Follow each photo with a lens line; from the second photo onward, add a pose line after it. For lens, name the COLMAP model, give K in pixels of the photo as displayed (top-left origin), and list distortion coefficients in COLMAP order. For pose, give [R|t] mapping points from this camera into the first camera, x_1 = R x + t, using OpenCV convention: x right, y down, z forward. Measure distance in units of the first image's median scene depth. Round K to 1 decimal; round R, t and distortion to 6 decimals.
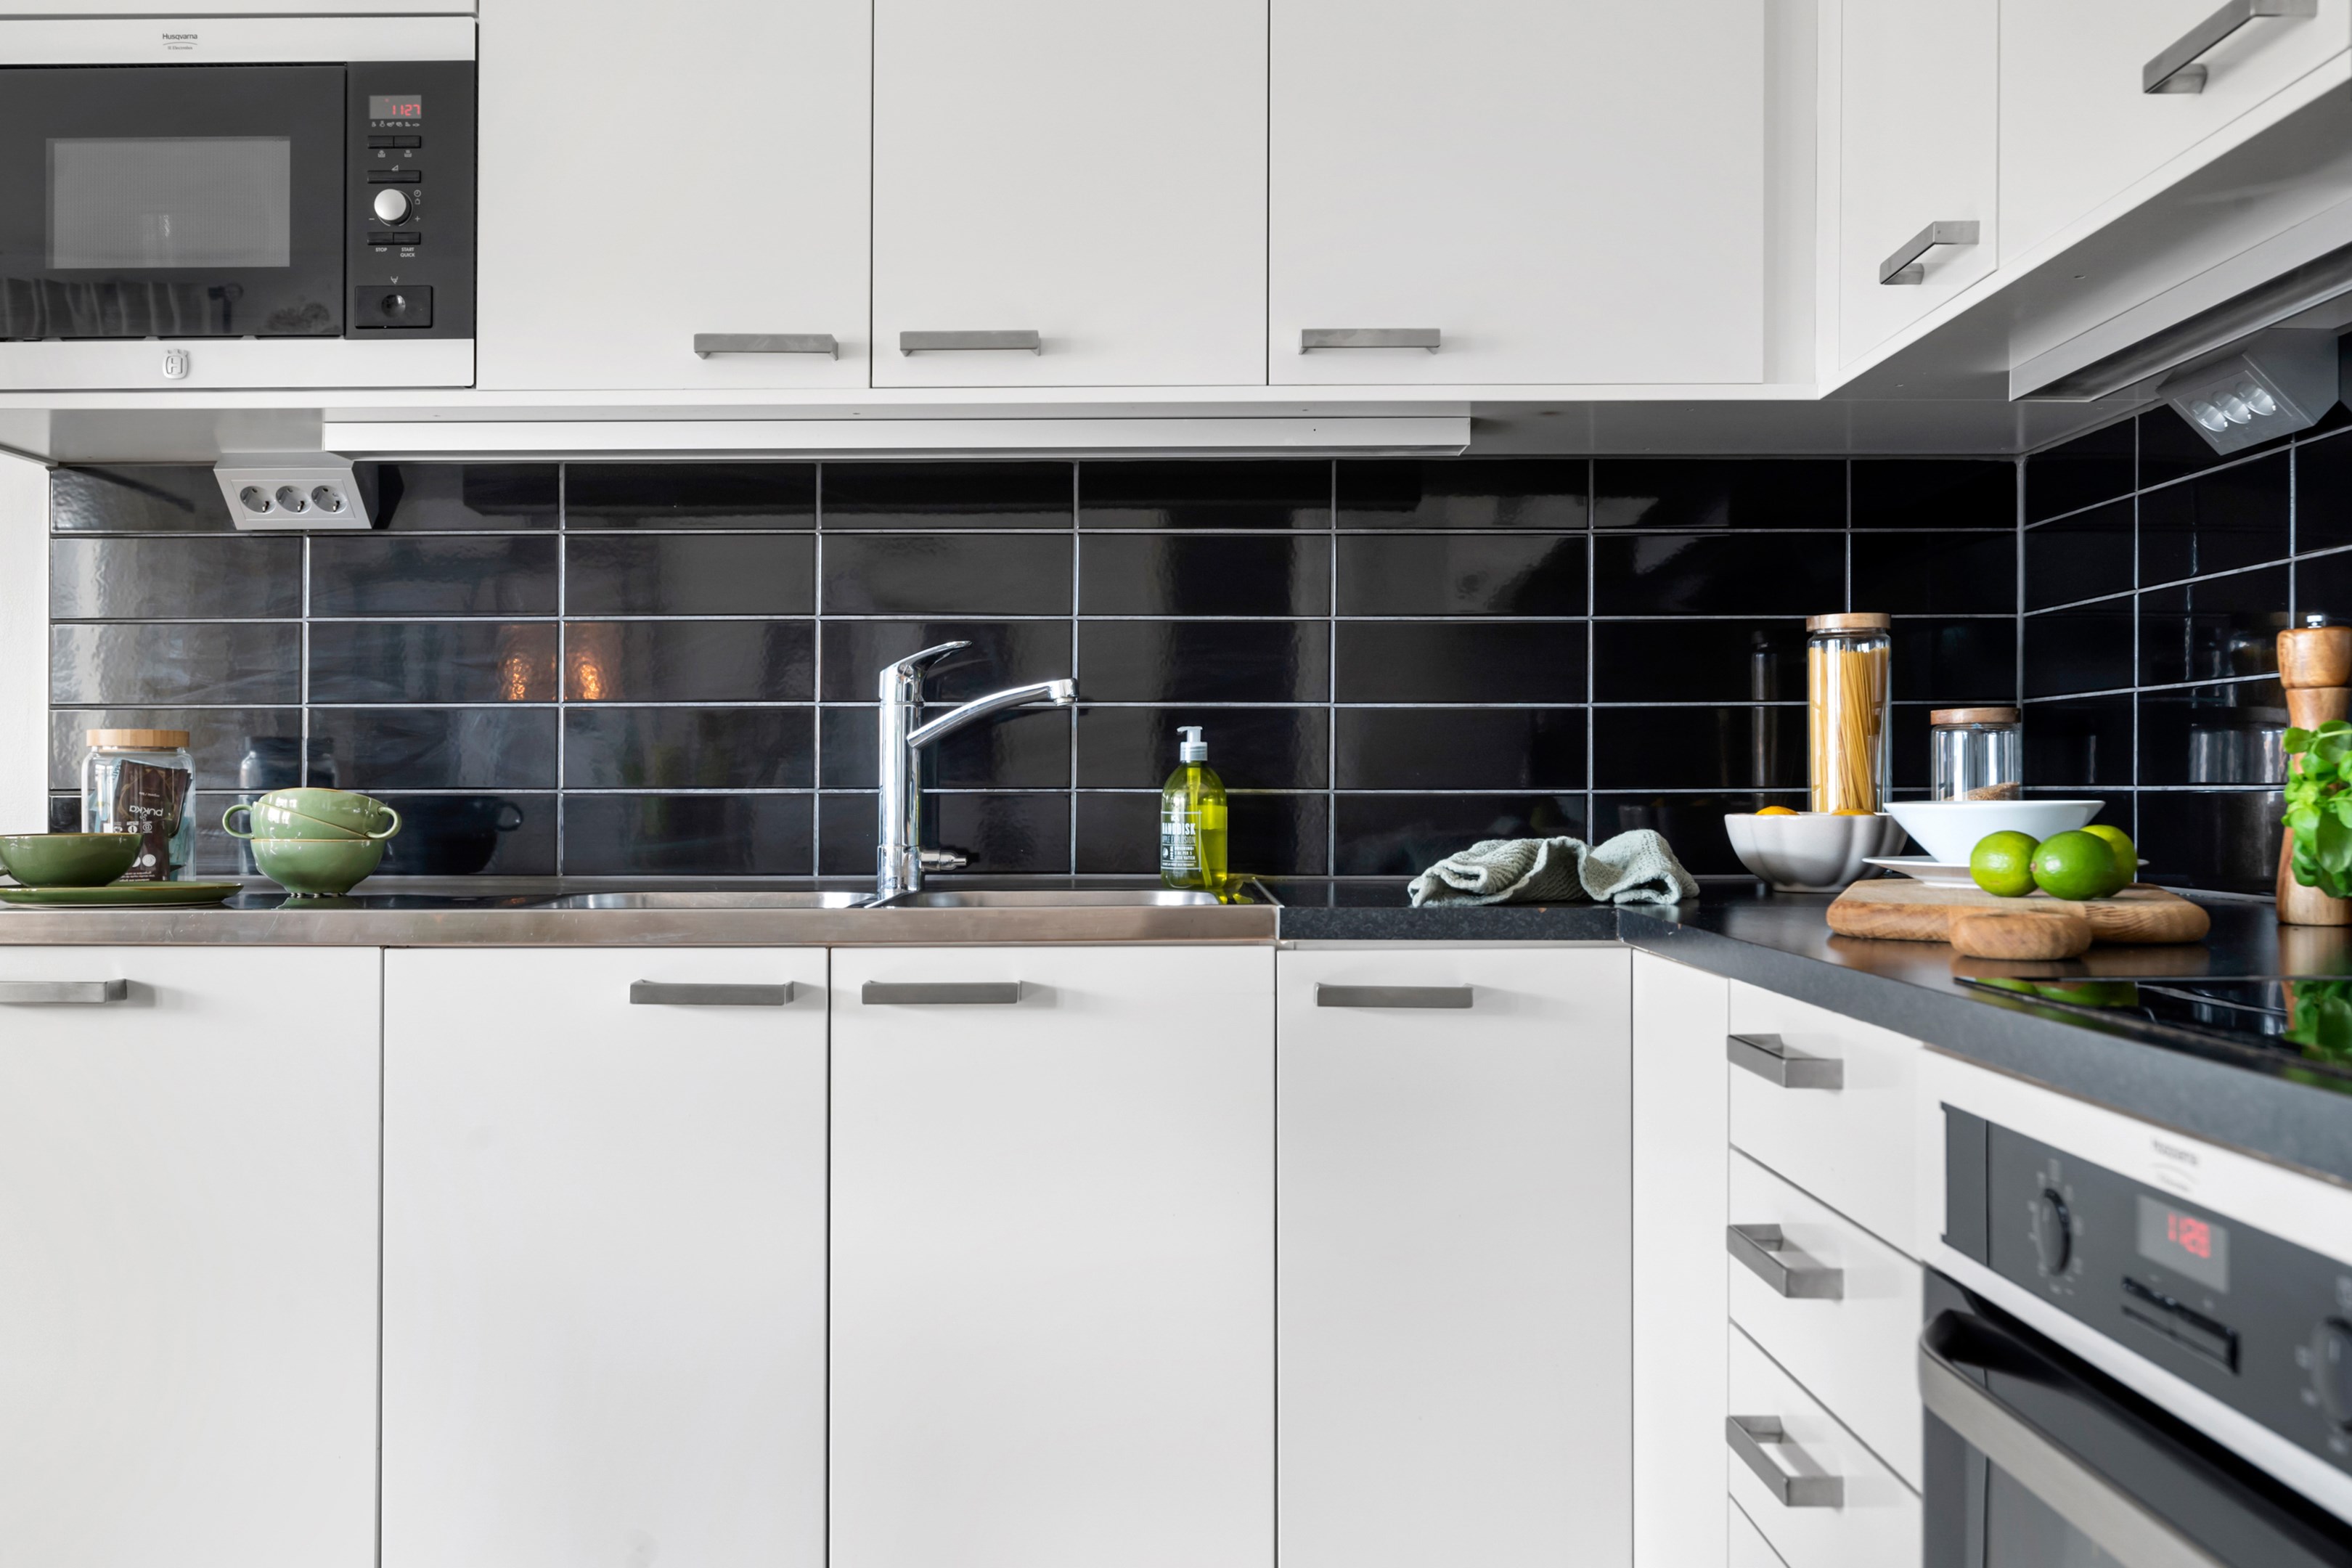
lens RADIAL K [[2091.8, 0, 1160.1], [0, 2091.8, 785.5], [0, 0, 1]] dist [-0.005817, 0.019534]
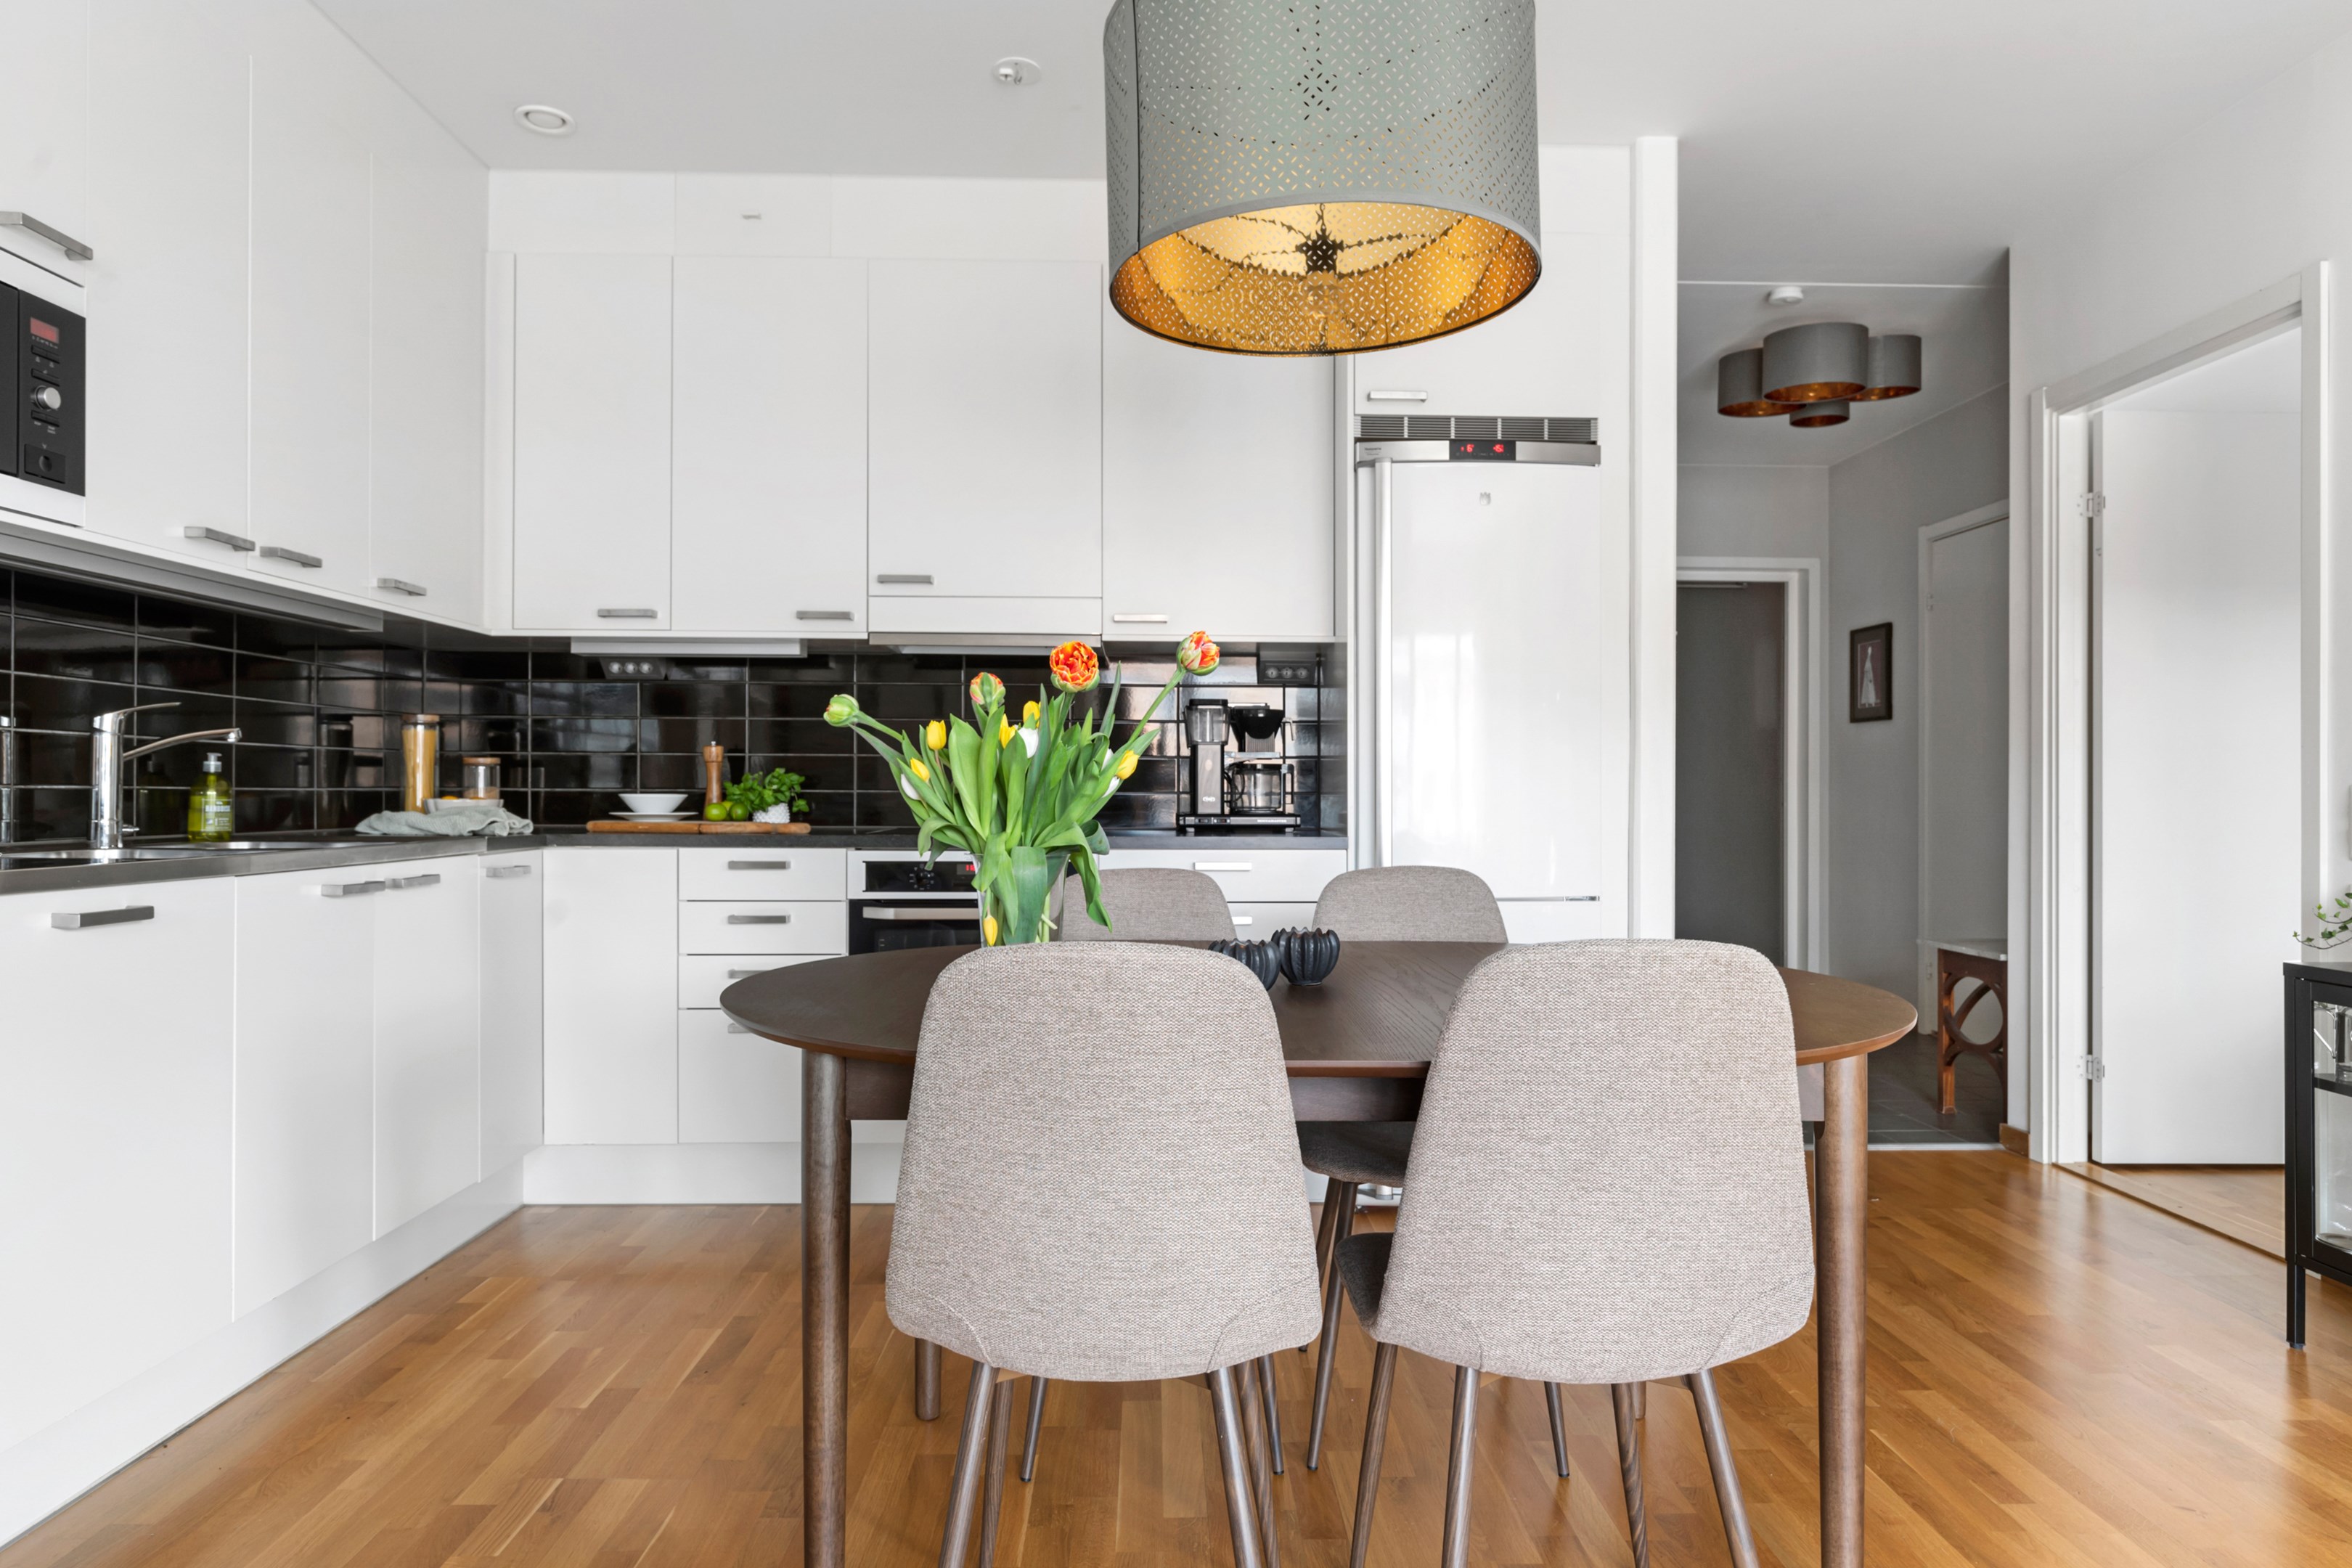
lens RADIAL K [[1396.1, 0, 1193.0], [0, 1396.1, 794.3], [0, 0, 1]] dist [0.002874, -0.002771]
pose [[-0.038109, 0.000277, 0.999274, -1.355162], [-0.007752, 0.999970, -0.000573, 0.002034], [-0.999244, -0.007768, -0.038105, 0.206449]]
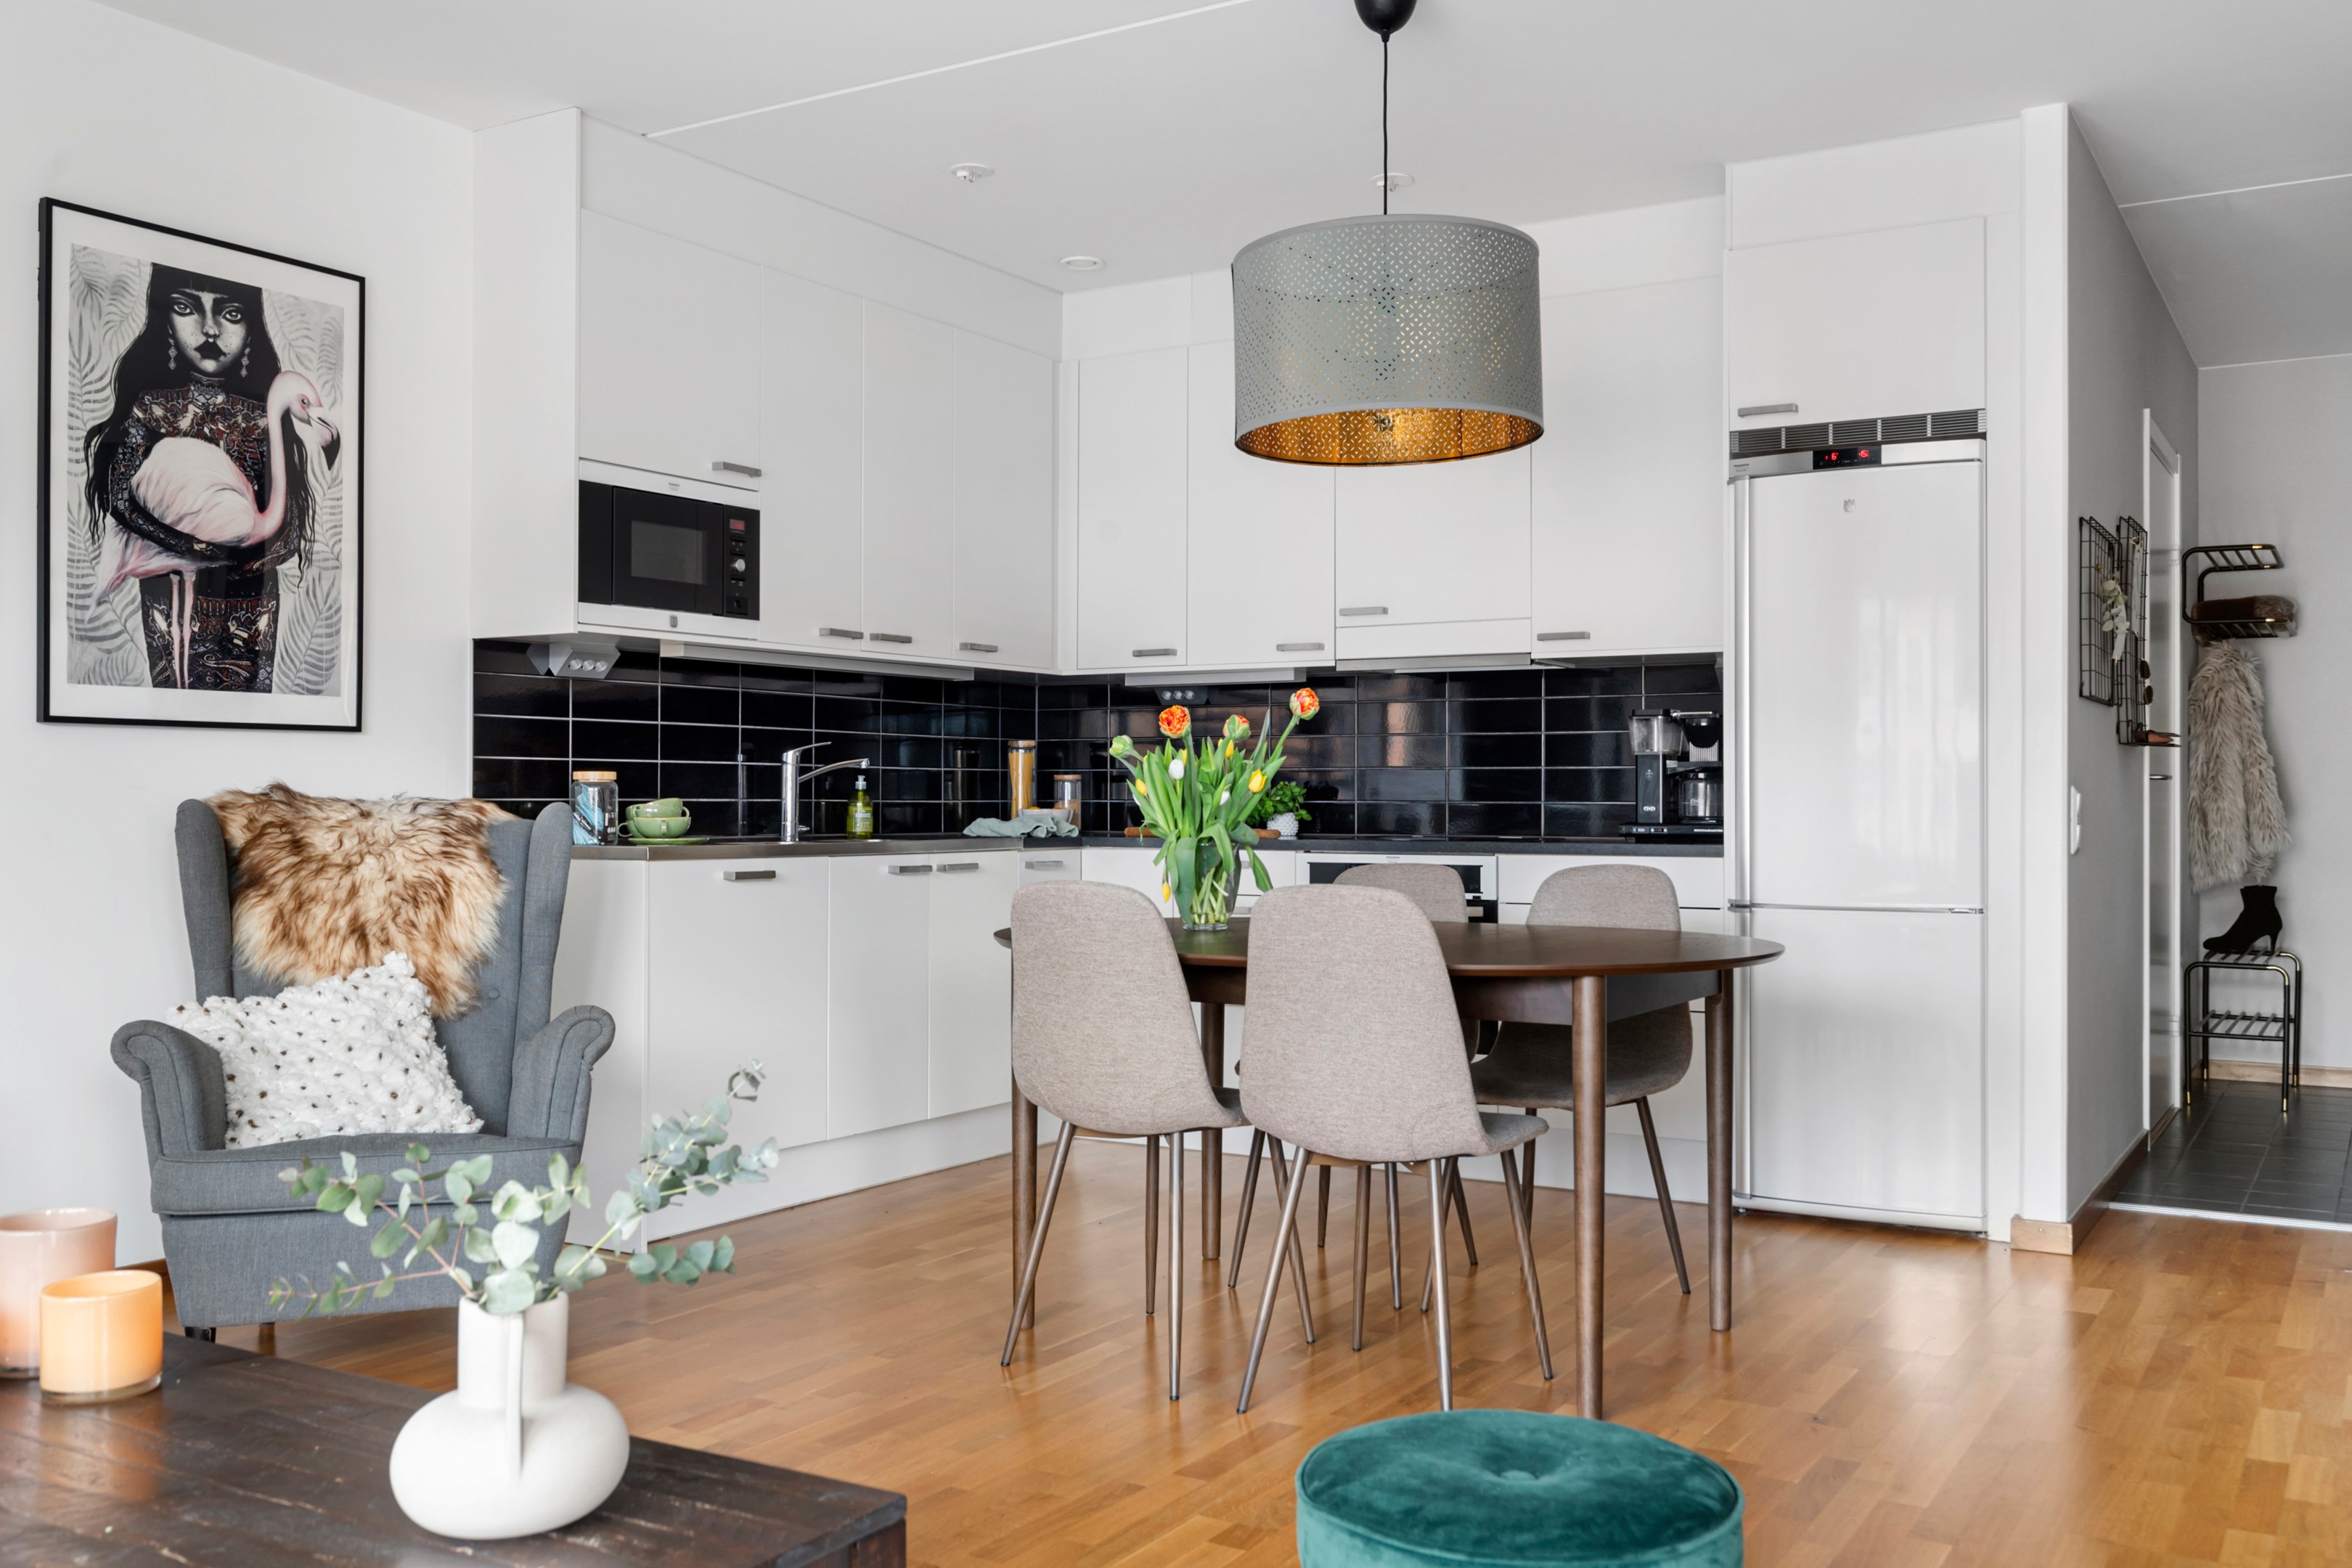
lens RADIAL K [[2055.9, 0, 1197.0], [0, 2055.9, 800.0], [0, 0, 1]] dist [-0.007620, -0.028248]
pose [[0.508518, 0.004020, 0.861042, -2.124829], [-0.006148, 0.999981, -0.001038, 0.001784], [-0.861030, -0.004766, 0.508533, -0.694379]]
